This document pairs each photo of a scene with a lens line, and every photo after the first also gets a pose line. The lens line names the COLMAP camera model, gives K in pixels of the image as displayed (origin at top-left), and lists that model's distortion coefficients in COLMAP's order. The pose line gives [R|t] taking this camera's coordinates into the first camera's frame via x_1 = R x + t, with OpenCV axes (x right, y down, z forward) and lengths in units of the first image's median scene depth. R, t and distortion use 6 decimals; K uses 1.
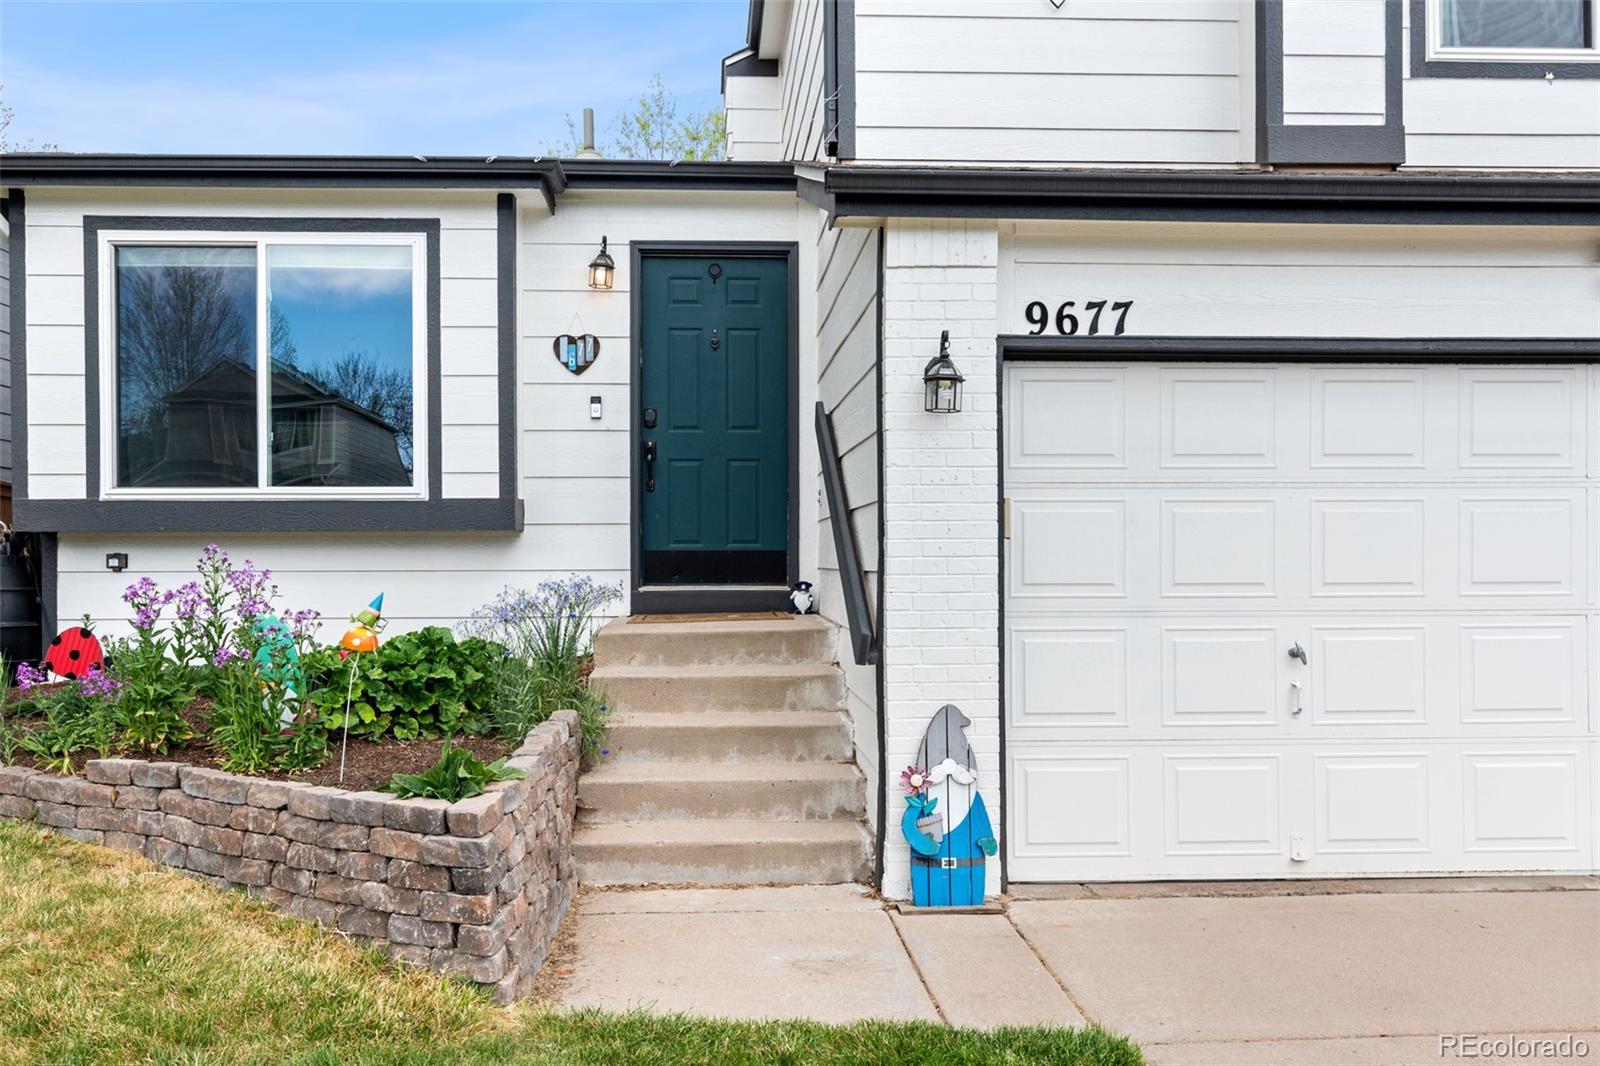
lens RADIAL K [[3121.6, 0, 800.0], [0, 3121.6, 533.0], [0, 0, 1]] dist [-0.010636, -0.004945]
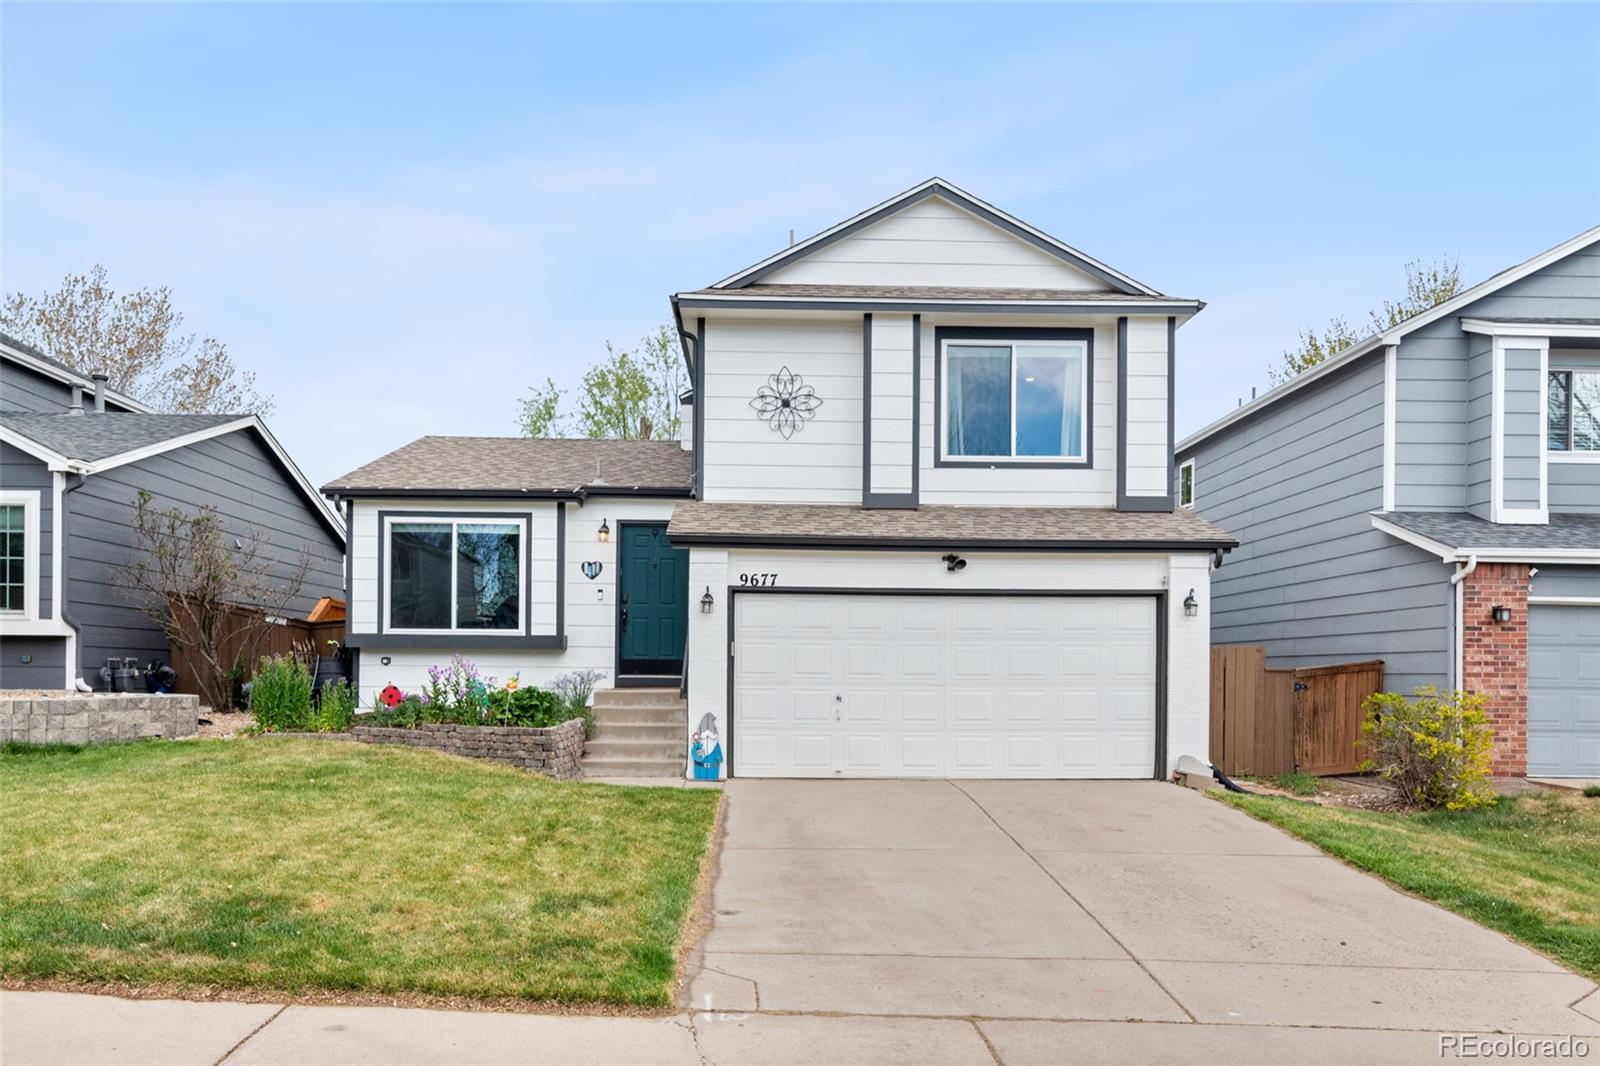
lens RADIAL K [[3121.6, 0, 800.0], [0, 3121.6, 533.0], [0, 0, 1]] dist [-0.010636, -0.004945]
pose [[0.999786, 0.012103, -0.016756, 0.146151], [-0.012701, 0.999270, -0.036043, -0.007062], [0.016308, 0.036248, 0.999210, -1.570154]]
